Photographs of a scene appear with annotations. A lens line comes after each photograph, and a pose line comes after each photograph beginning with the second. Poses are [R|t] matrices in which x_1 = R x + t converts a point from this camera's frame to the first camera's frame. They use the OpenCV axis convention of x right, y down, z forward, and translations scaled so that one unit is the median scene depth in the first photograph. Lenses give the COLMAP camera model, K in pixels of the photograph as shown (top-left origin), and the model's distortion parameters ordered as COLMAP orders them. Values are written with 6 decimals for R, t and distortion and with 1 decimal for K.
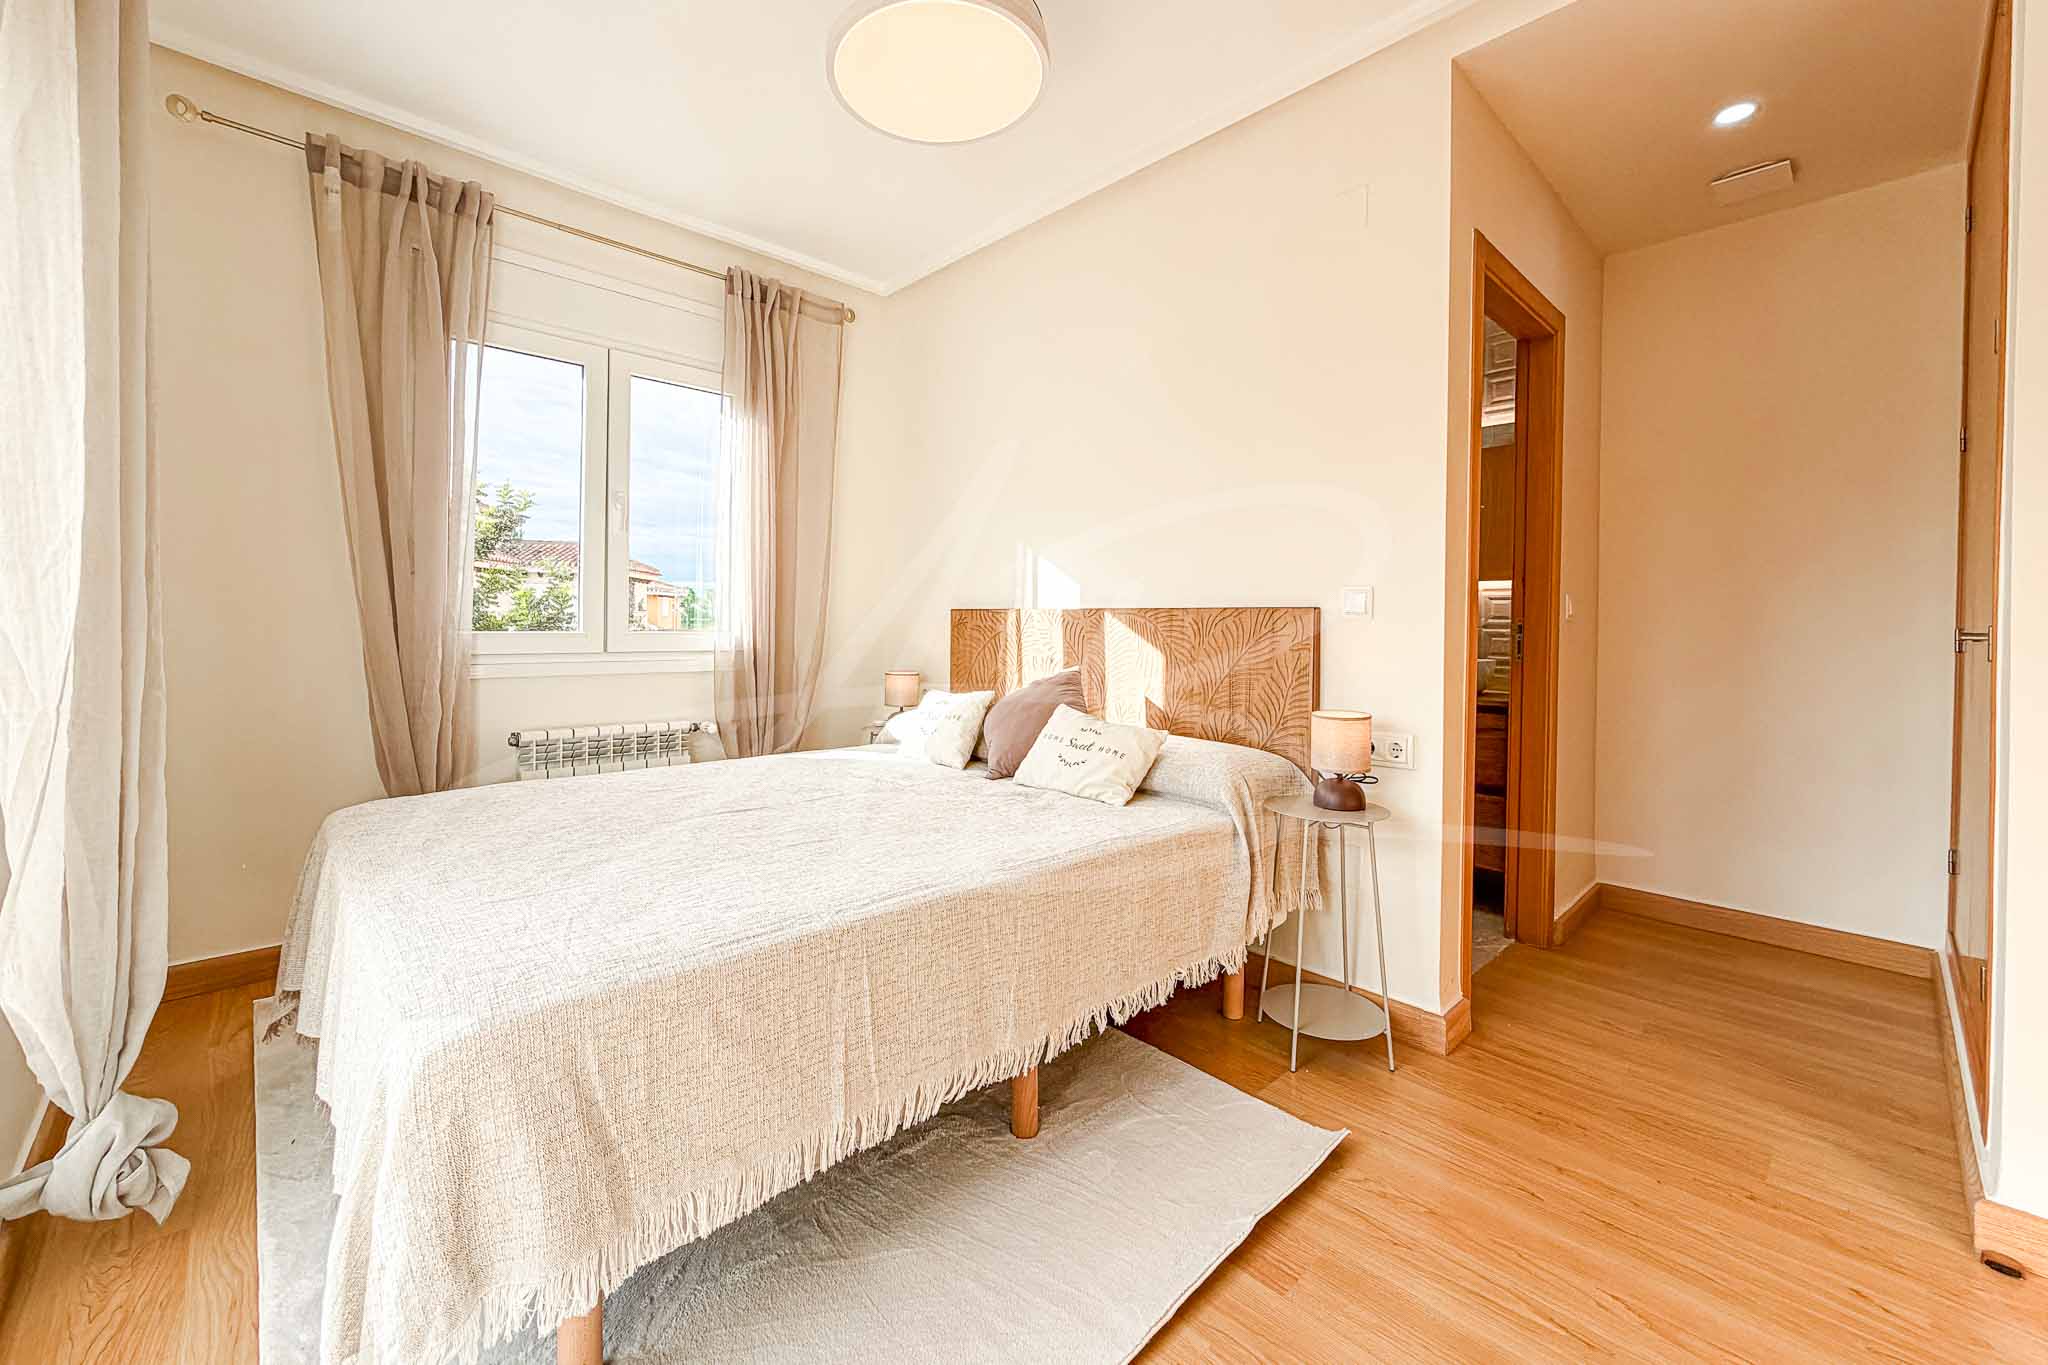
lens RADIAL K [[817.1, 0, 1021.4], [0, 817.1, 628.8], [0, 0, 1]] dist [-0.001217, 0.000479]
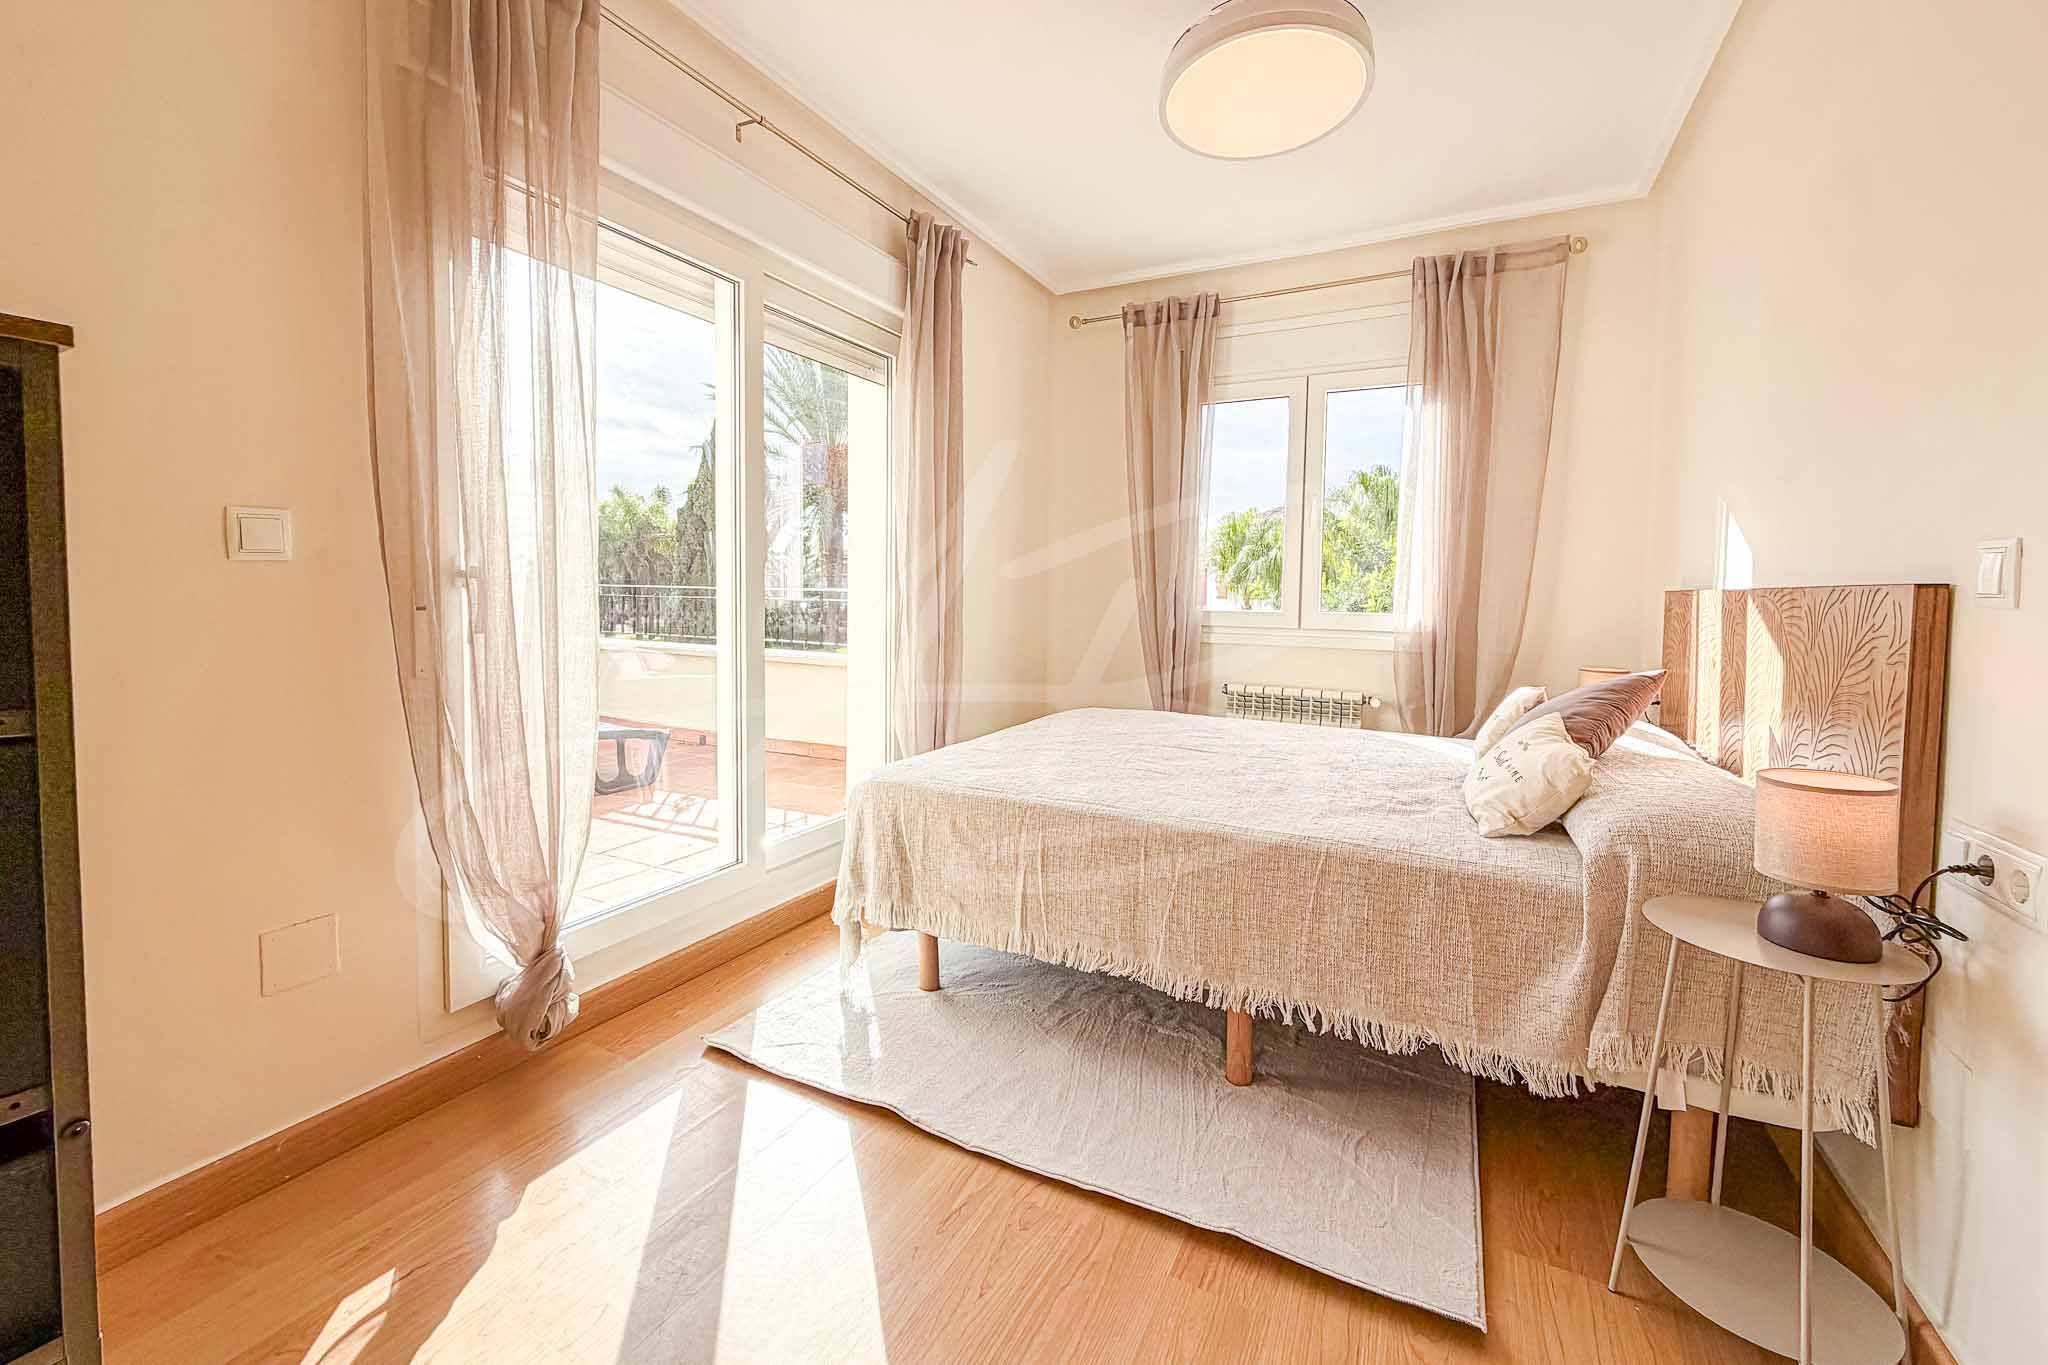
lens RADIAL K [[813.3, 0, 1013.5], [0, 813.3, 628.3], [0, 0, 1]] dist [0.001986, 0.000172]
pose [[0.314372, 0.036405, -0.948601, 0.542461], [-0.017911, 0.999314, 0.032415, -0.003157], [0.949131, 0.006800, 0.314809, 0.228715]]
